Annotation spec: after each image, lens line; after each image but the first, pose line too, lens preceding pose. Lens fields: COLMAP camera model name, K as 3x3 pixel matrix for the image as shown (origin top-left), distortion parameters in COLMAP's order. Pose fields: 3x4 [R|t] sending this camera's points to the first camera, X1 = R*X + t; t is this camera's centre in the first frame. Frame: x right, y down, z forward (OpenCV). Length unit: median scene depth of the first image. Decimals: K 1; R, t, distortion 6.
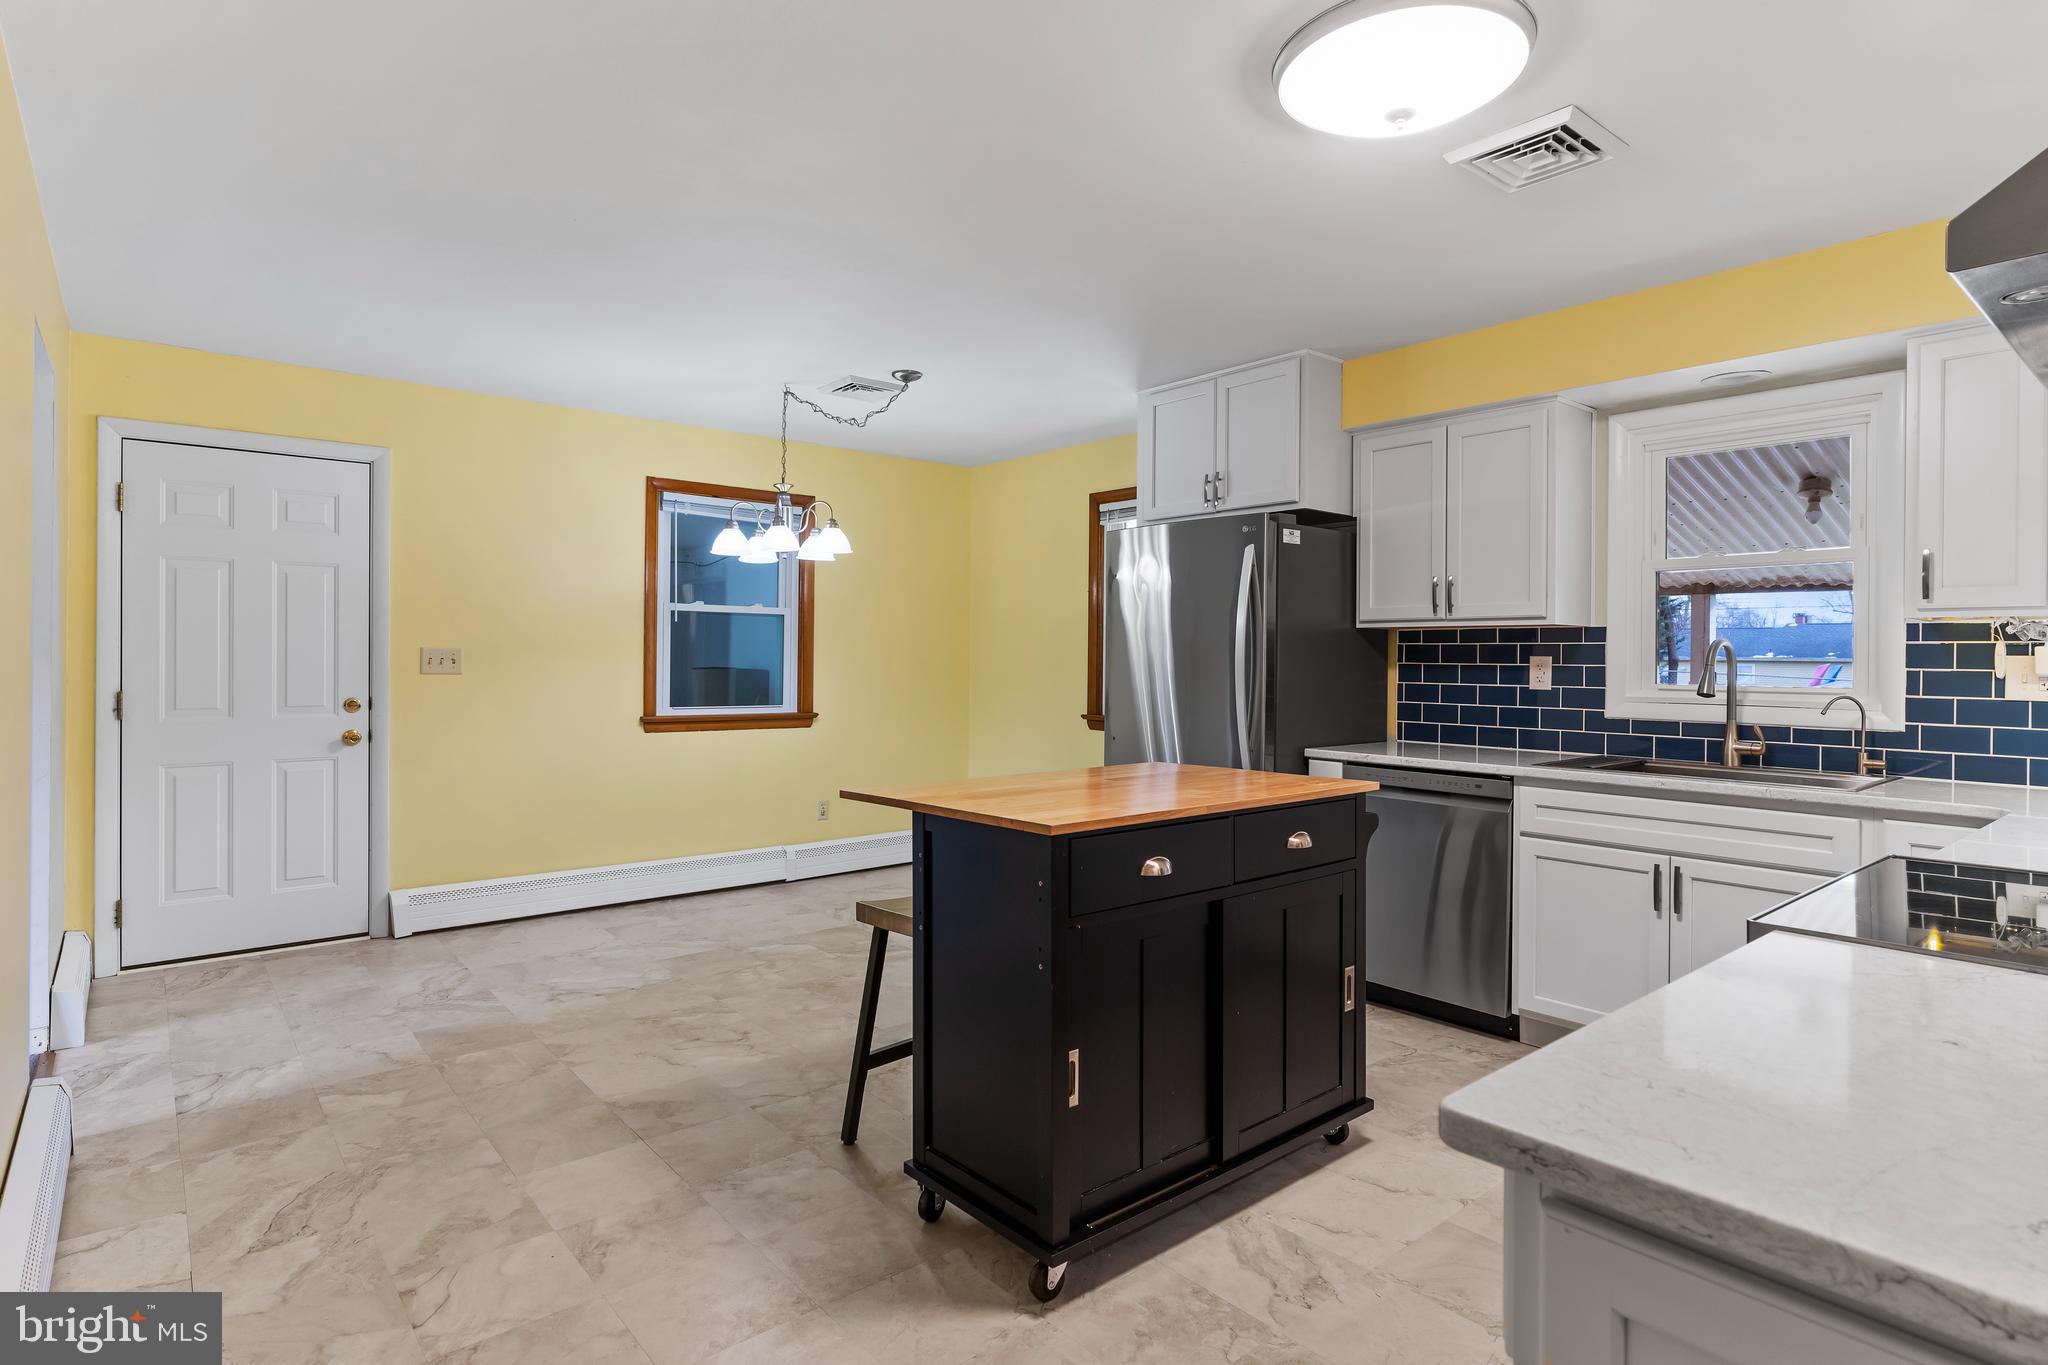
lens RADIAL K [[1055.1, 0, 1028.4], [0, 1055.1, 656.9], [0, 0, 1]] dist [-0.004307, -0.000065]
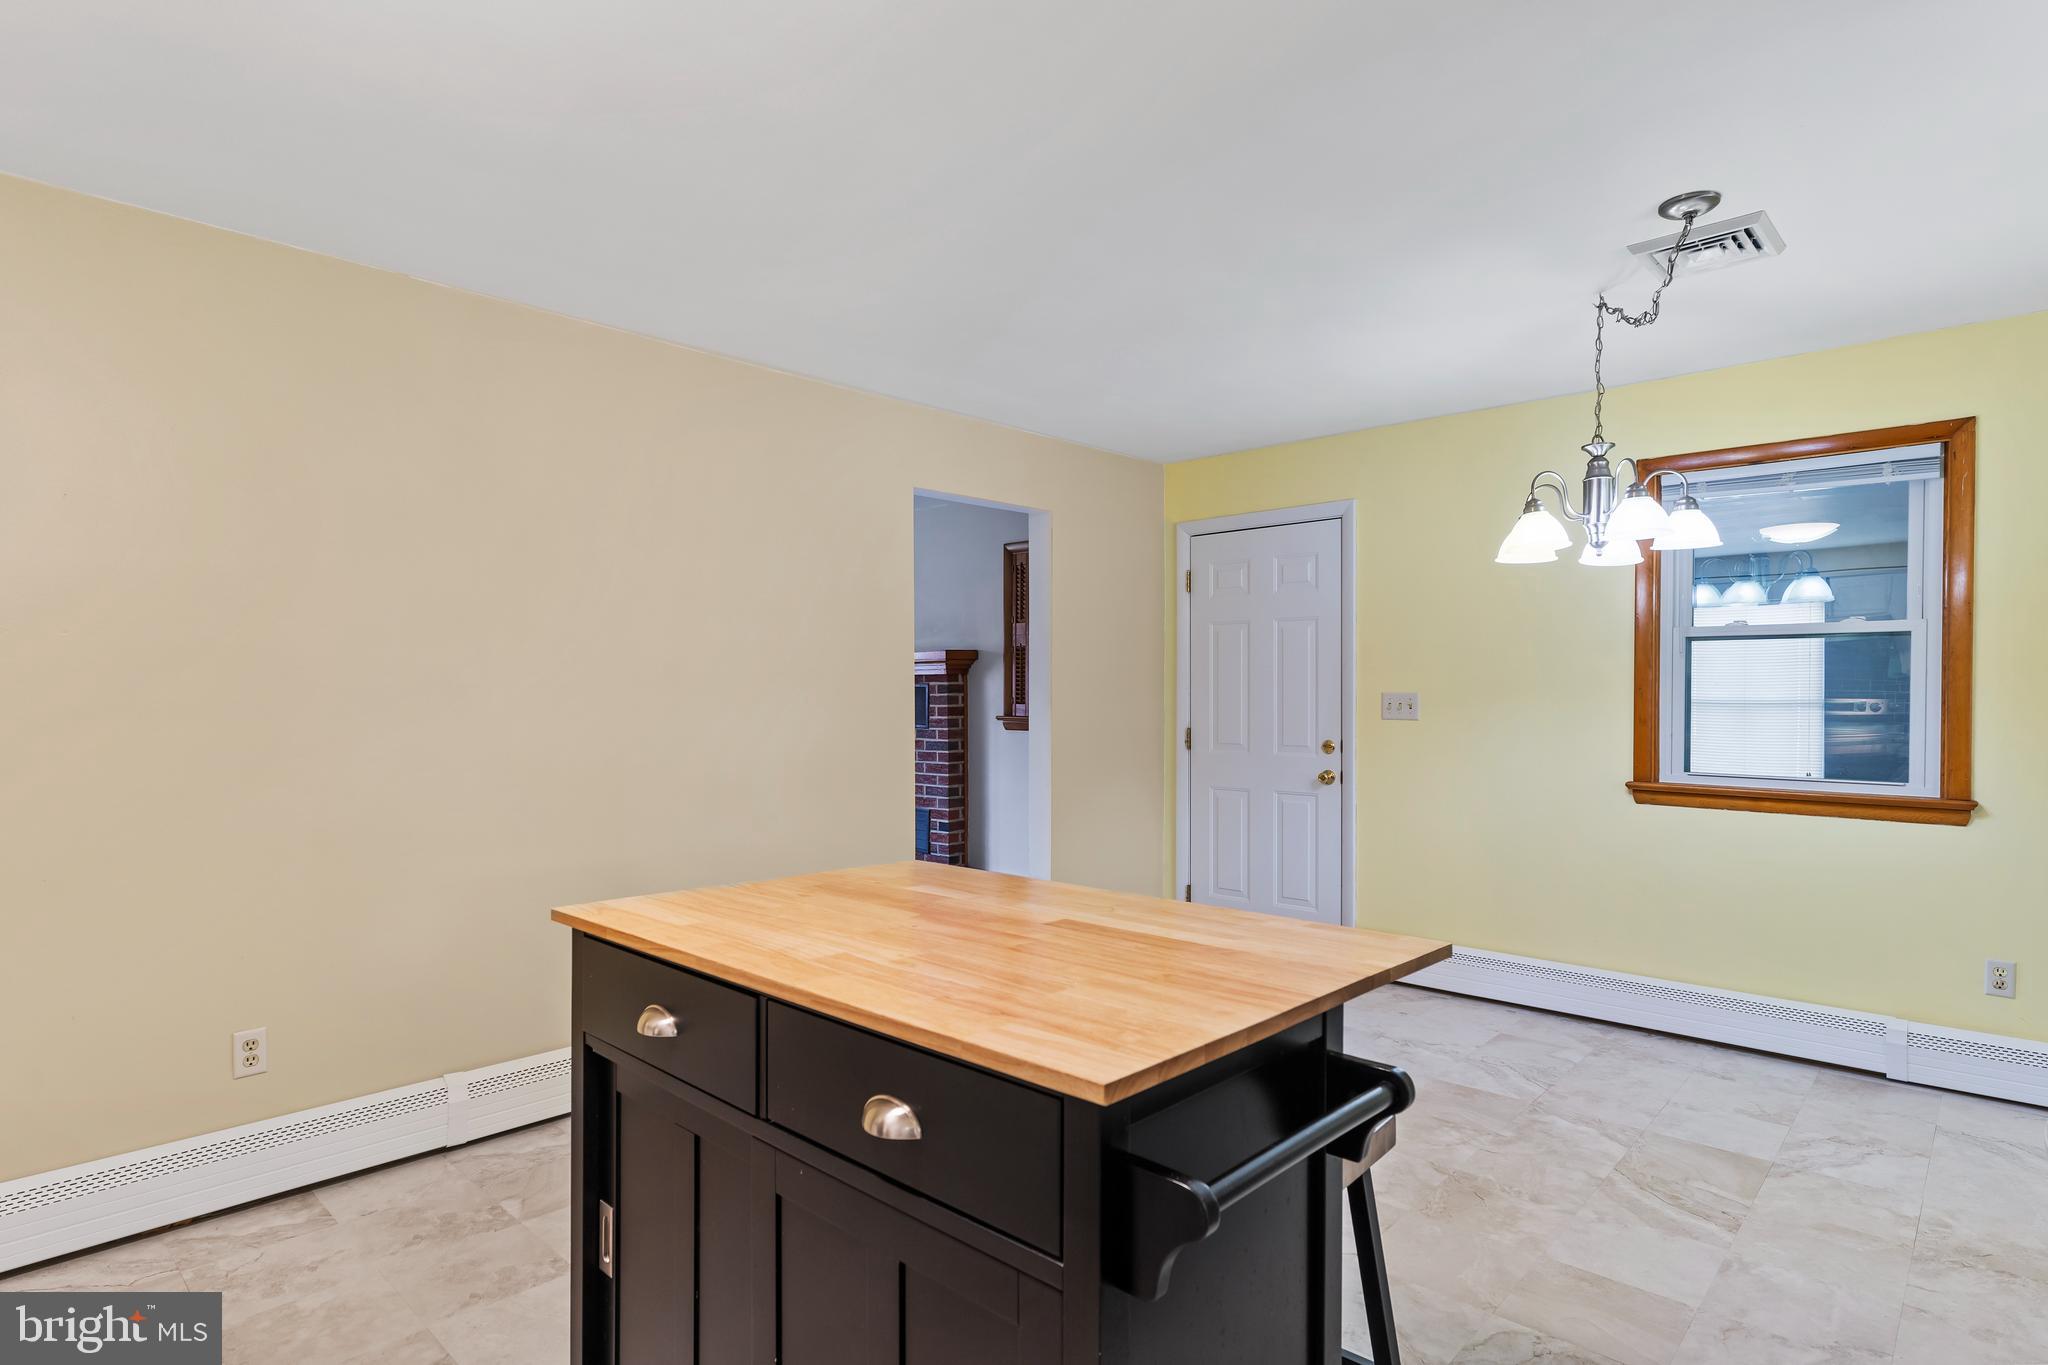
lens RADIAL K [[1074.0, 0, 1021.7], [0, 1074.0, 699.5], [0, 0, 1]] dist [0.001380, 0.000248]
pose [[0.114007, -0.001389, -0.993479, 0.493362], [0.001636, 0.999998, -0.001211, -0.002164], [0.993479, -0.001487, 0.114009, 0.683187]]
